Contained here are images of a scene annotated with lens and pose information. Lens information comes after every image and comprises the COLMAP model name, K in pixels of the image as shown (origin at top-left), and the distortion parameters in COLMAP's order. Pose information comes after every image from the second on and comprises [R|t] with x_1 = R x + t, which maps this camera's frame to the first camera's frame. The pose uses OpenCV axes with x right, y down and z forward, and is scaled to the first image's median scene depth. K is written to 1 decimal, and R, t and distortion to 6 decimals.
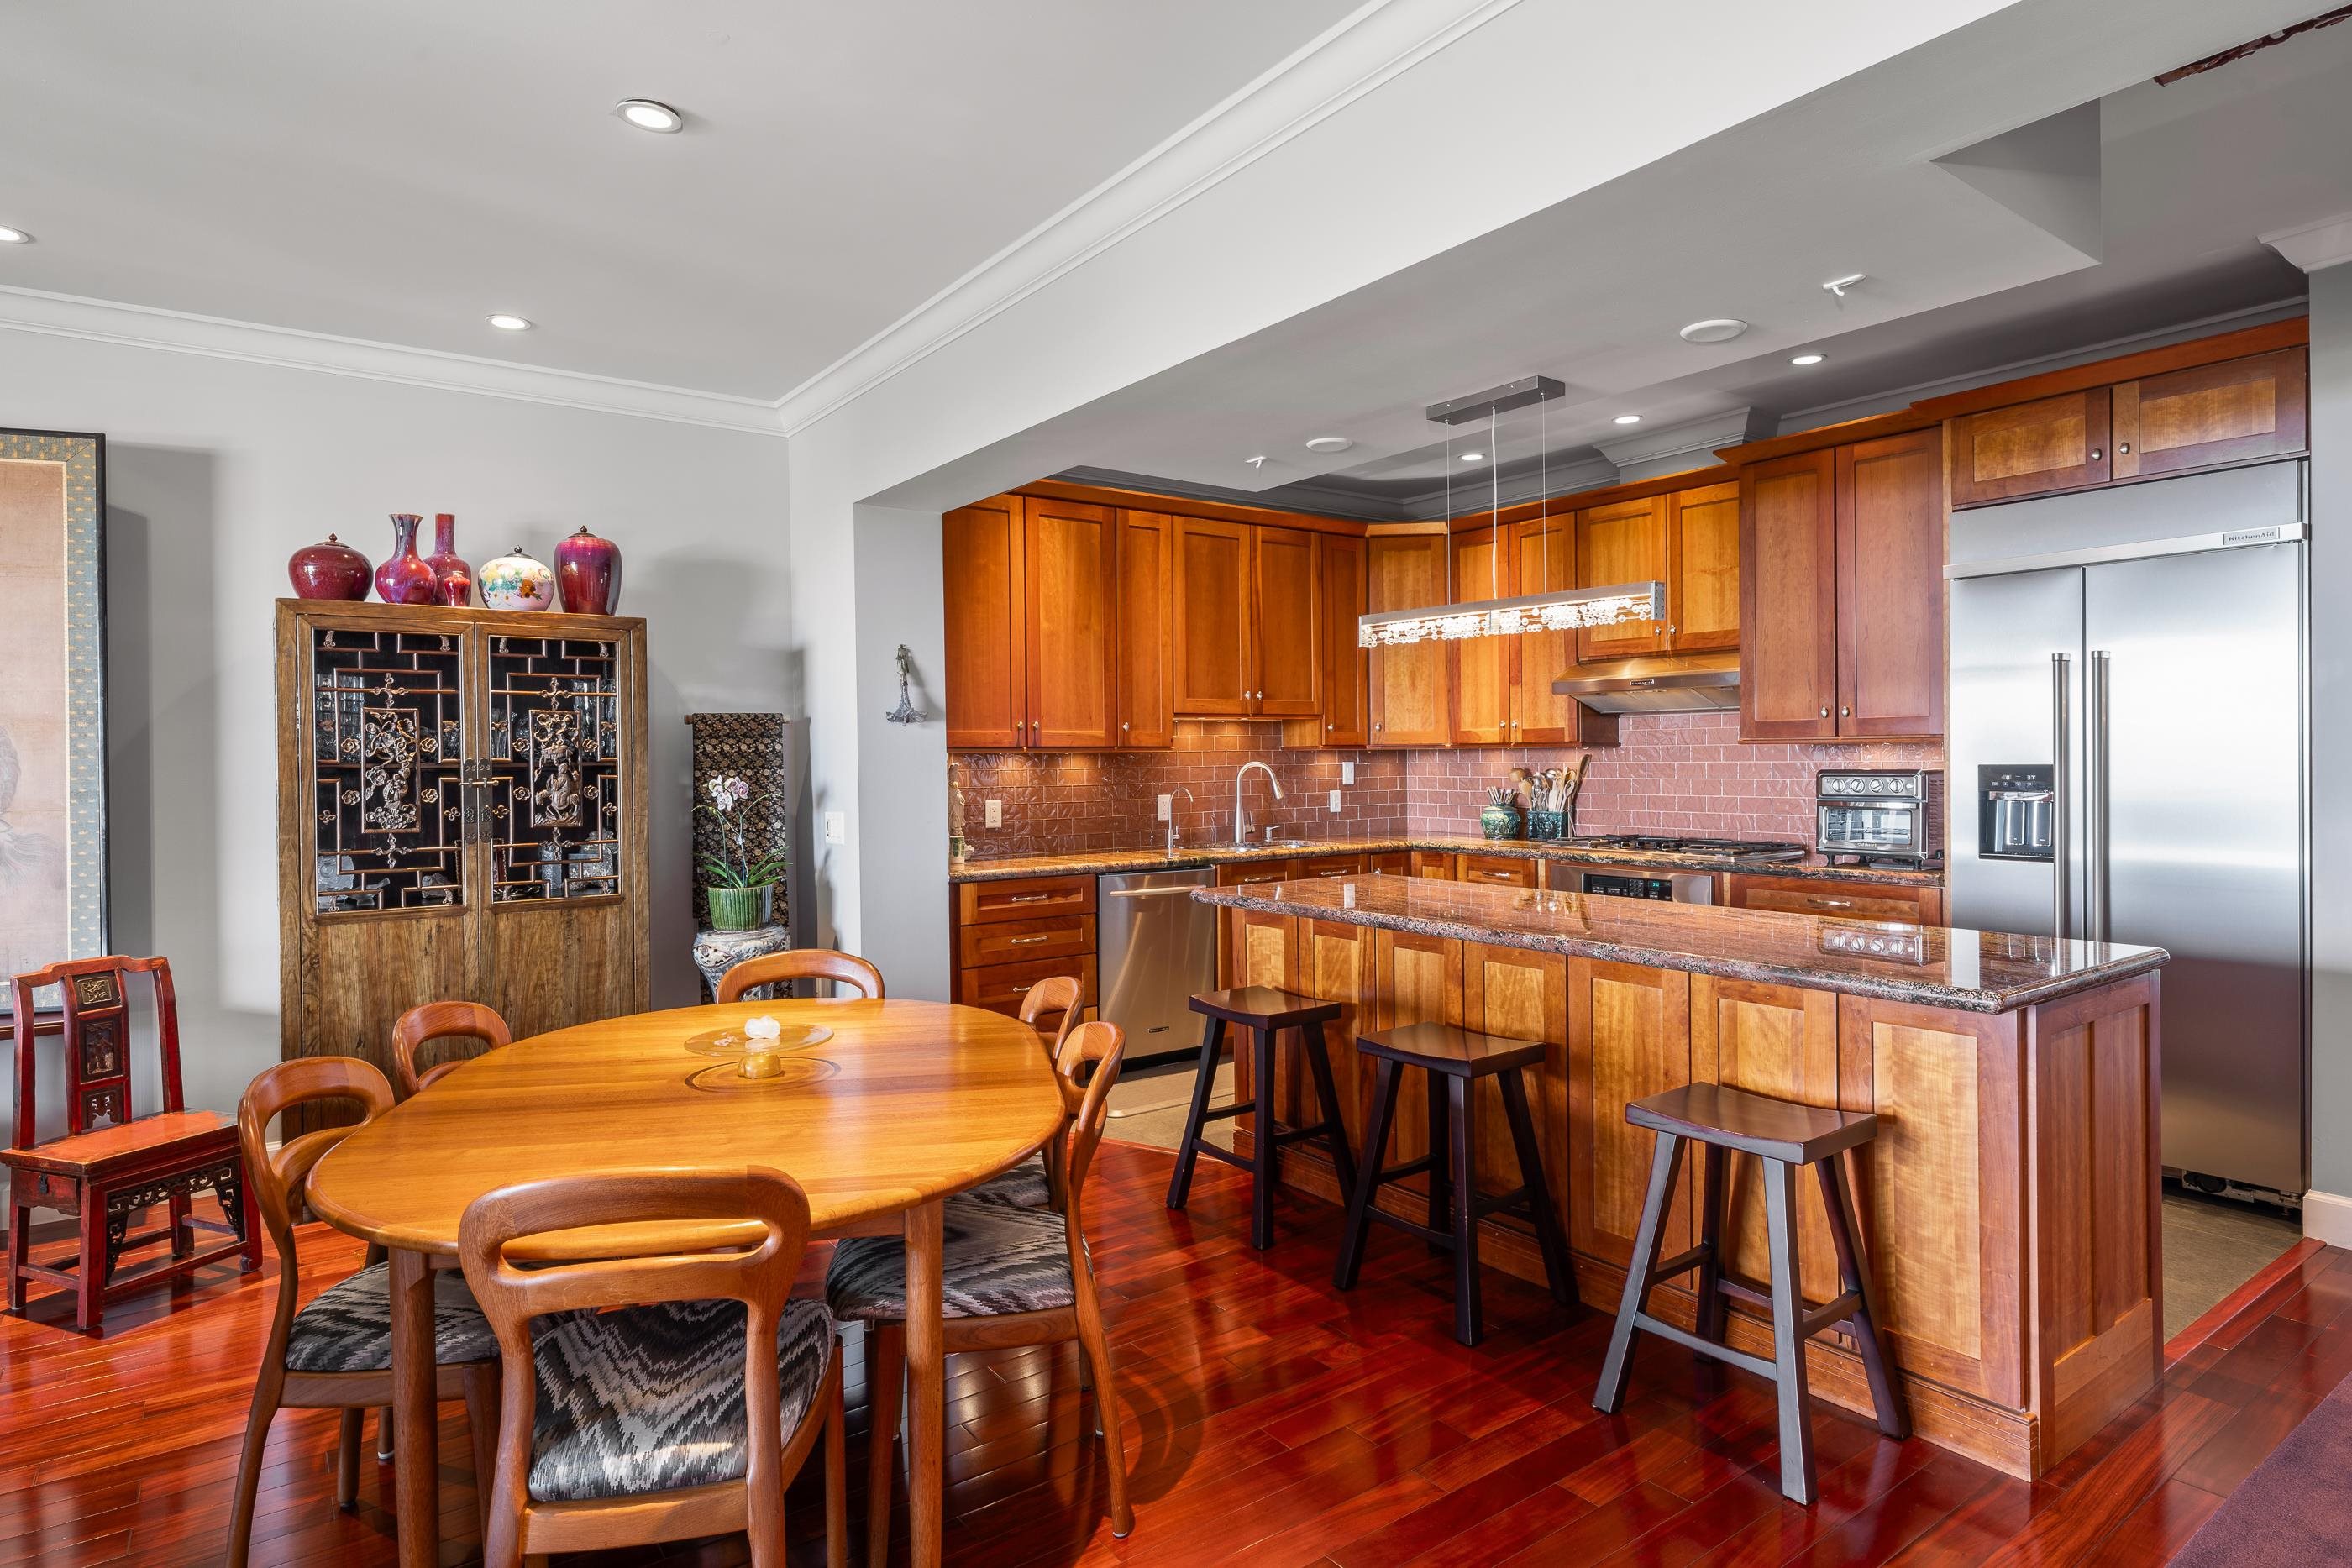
lens RADIAL K [[1295.0, 0, 1177.0], [0, 1295.0, 761.4], [0, 0, 1]] dist [0.000772, 0.000438]
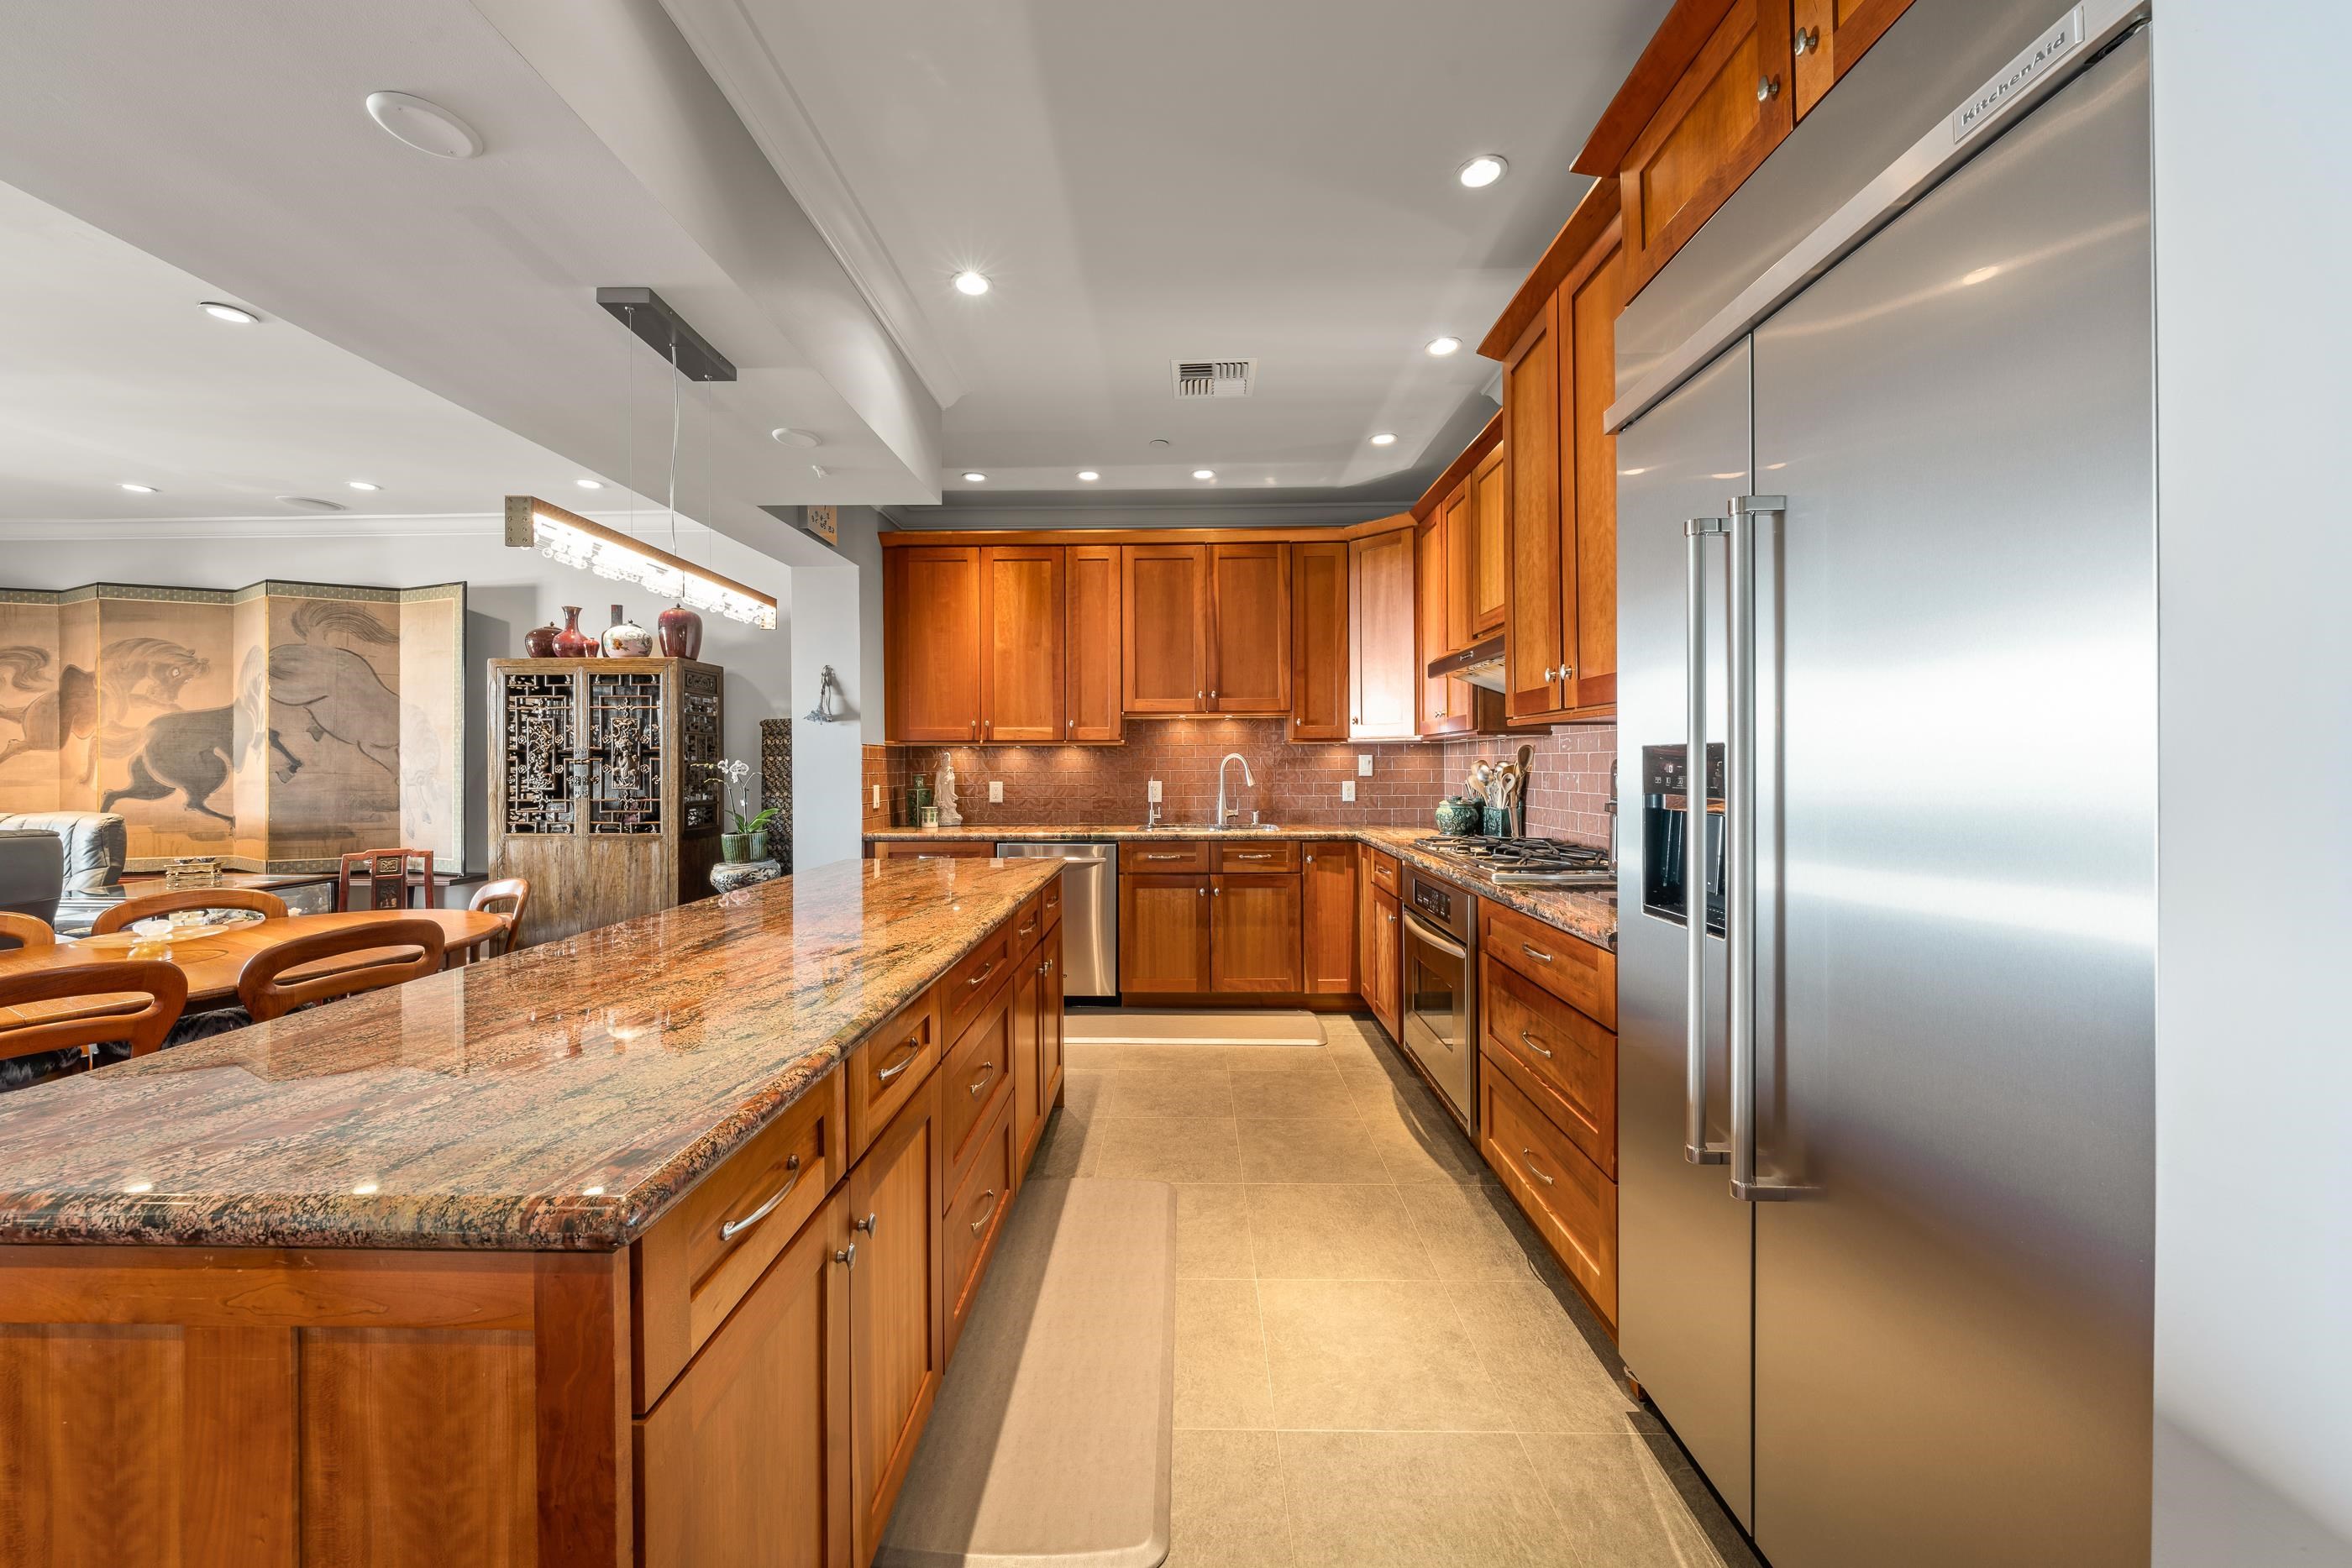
lens RADIAL K [[814.3, 0, 1170.3], [0, 814.3, 765.7], [0, 0, 1]] dist [-0.004254, -0.000168]
pose [[0.794114, 0.008372, -0.607712, 0.544204], [-0.006183, 0.999965, 0.005697, 0.008512], [0.607738, -0.000766, 0.794137, 0.484691]]
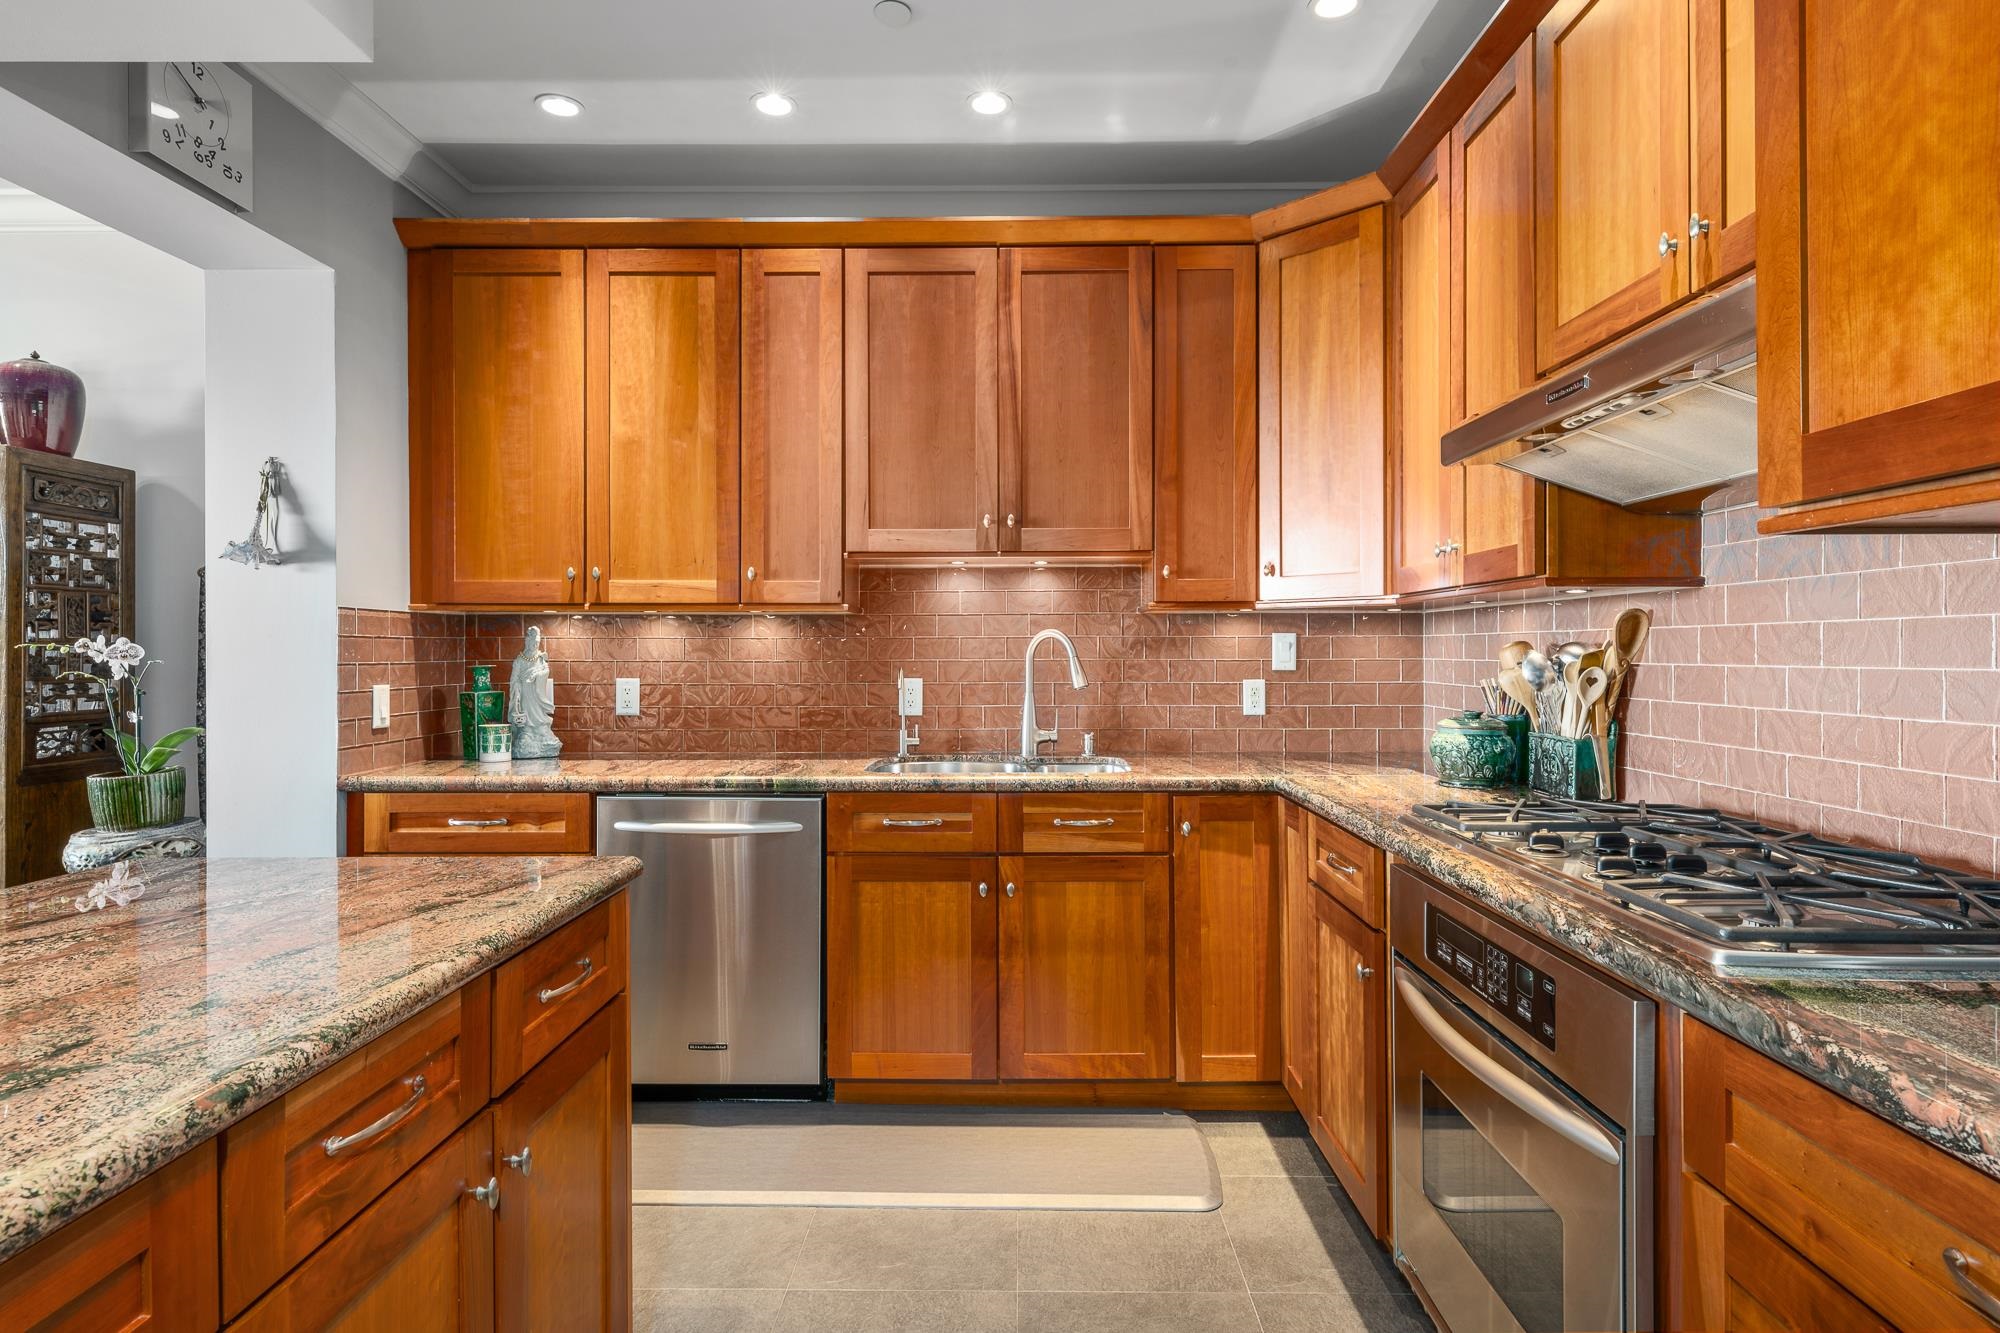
lens RADIAL K [[1042.7, 0, 1006.7], [0, 1042.7, 657.1], [0, 0, 1]] dist [0.003464, 0.000511]
pose [[0.799664, 0.012583, -0.600315, 0.422342], [-0.009229, 0.999920, 0.008665, 0.011471], [0.600376, -0.001389, 0.799716, 0.704252]]
